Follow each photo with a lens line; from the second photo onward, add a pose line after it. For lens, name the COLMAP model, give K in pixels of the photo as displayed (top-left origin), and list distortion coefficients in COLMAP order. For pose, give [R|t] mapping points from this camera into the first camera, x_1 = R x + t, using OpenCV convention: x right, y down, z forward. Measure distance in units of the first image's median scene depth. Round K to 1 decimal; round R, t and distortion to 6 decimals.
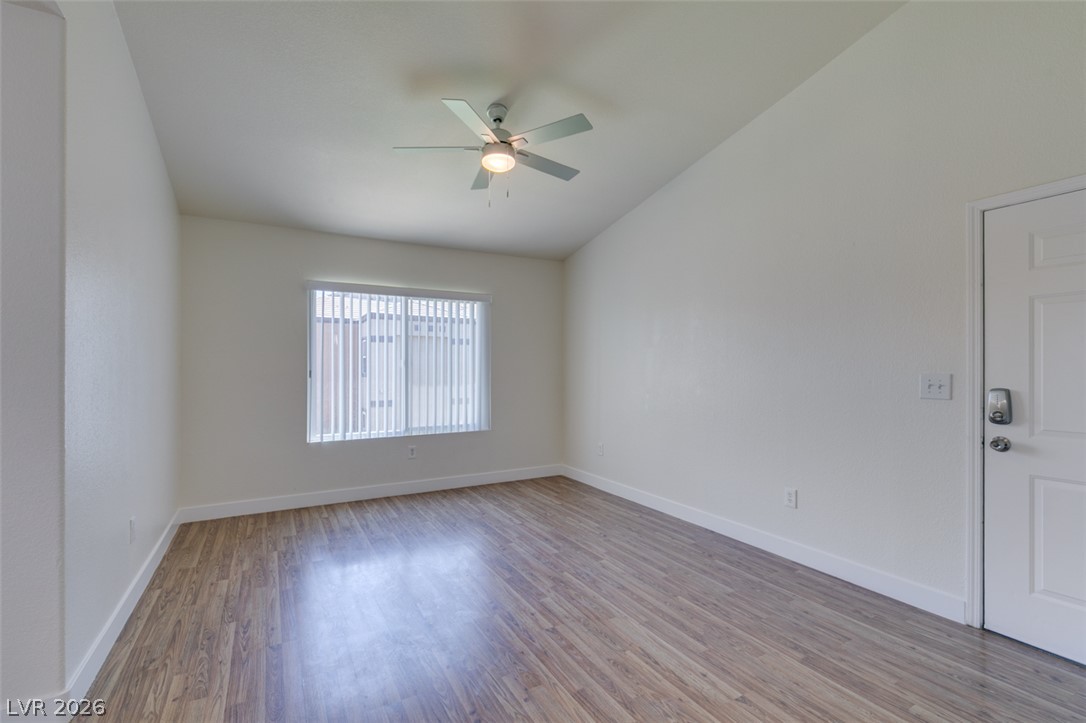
lens RADIAL K [[488.3, 0, 540.7], [0, 488.3, 367.5], [0, 0, 1]] dist [0.001982, -0.000051]
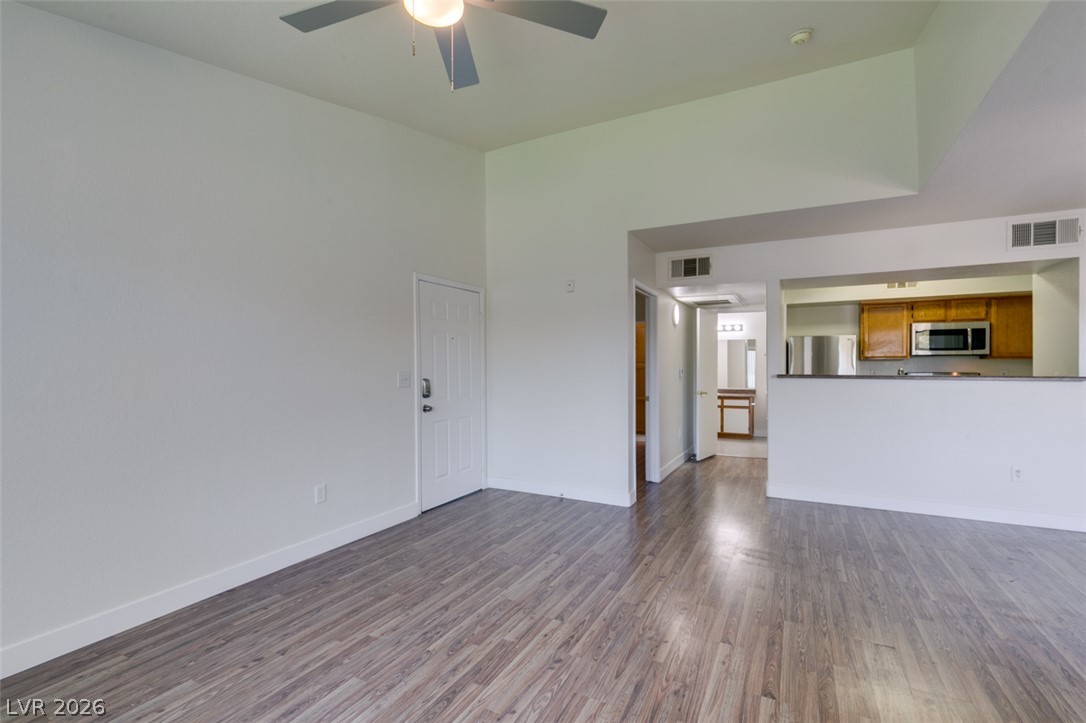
lens RADIAL K [[488.6, 0, 543.6], [0, 488.6, 369.7], [0, 0, 1]] dist [0.002914, -0.000382]
pose [[-0.550935, -0.006905, 0.834519, -0.634603], [-0.000262, 0.999967, 0.008101, -0.004527], [-0.834548, 0.004244, -0.550919, 1.223687]]
